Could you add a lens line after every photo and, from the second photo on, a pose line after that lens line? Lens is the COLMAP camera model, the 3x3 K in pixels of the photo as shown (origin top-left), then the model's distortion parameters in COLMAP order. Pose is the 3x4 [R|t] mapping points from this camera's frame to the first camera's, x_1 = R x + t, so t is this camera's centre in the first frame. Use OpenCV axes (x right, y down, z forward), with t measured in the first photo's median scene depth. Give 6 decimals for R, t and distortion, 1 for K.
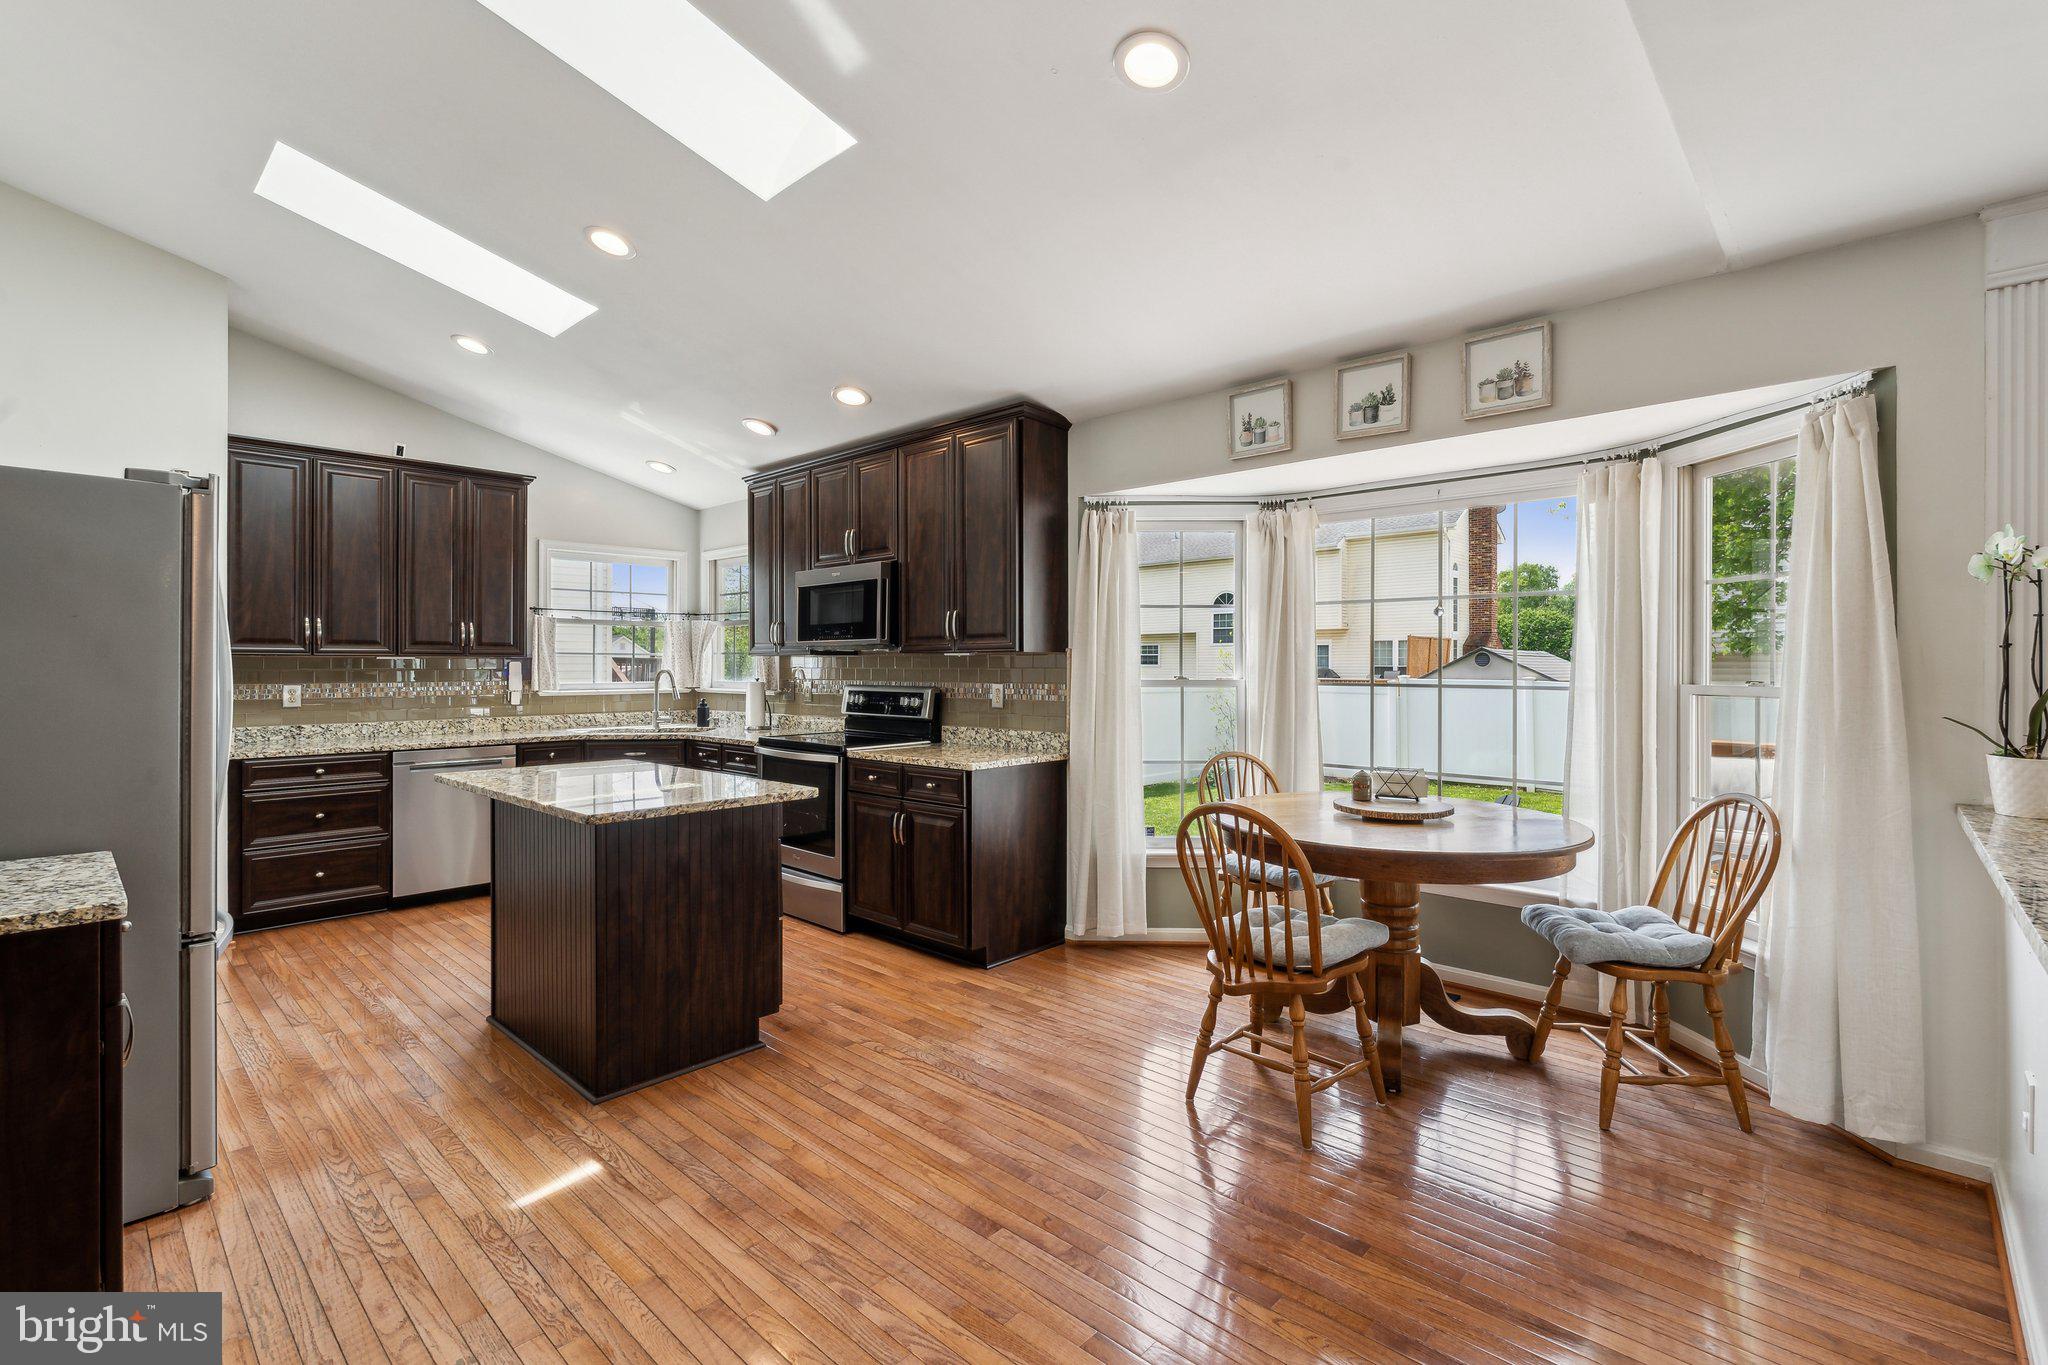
lens RADIAL K [[927.3, 0, 1008.8], [0, 927.3, 668.7], [0, 0, 1]] dist [-0.001046, 0.000814]
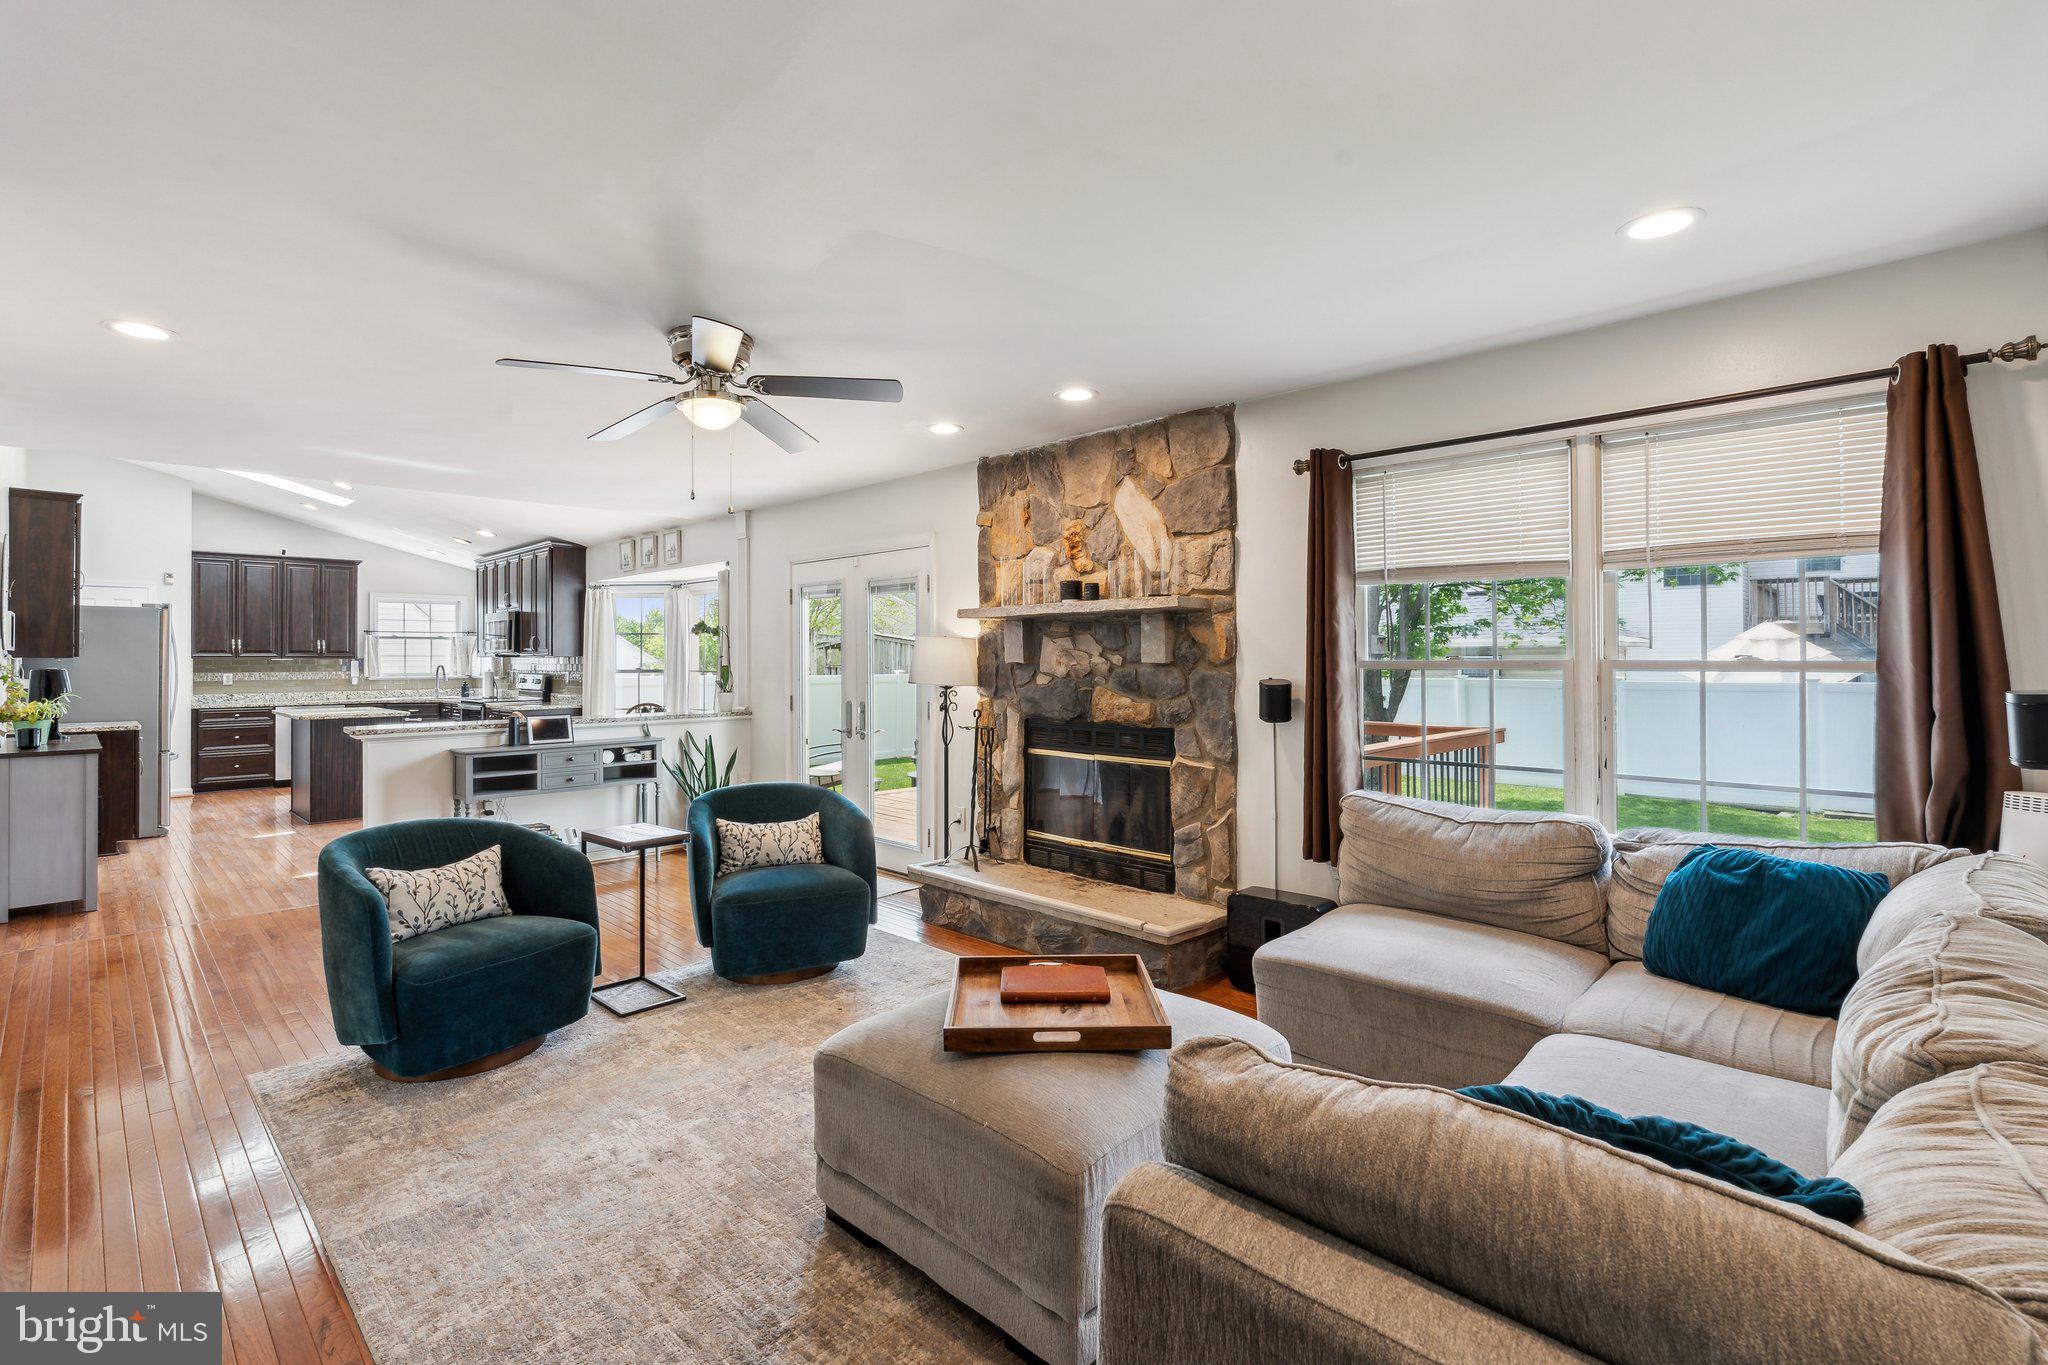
lens RADIAL K [[927.3, 0, 1017.2], [0, 927.3, 661.7], [0, 0, 1]] dist [-0.001046, 0.000814]
pose [[0.999797, -0.001286, -0.020117, 0.954525], [0.001312, 0.999998, 0.001238, -0.007166], [0.020116, -0.001264, 0.999797, -0.944421]]
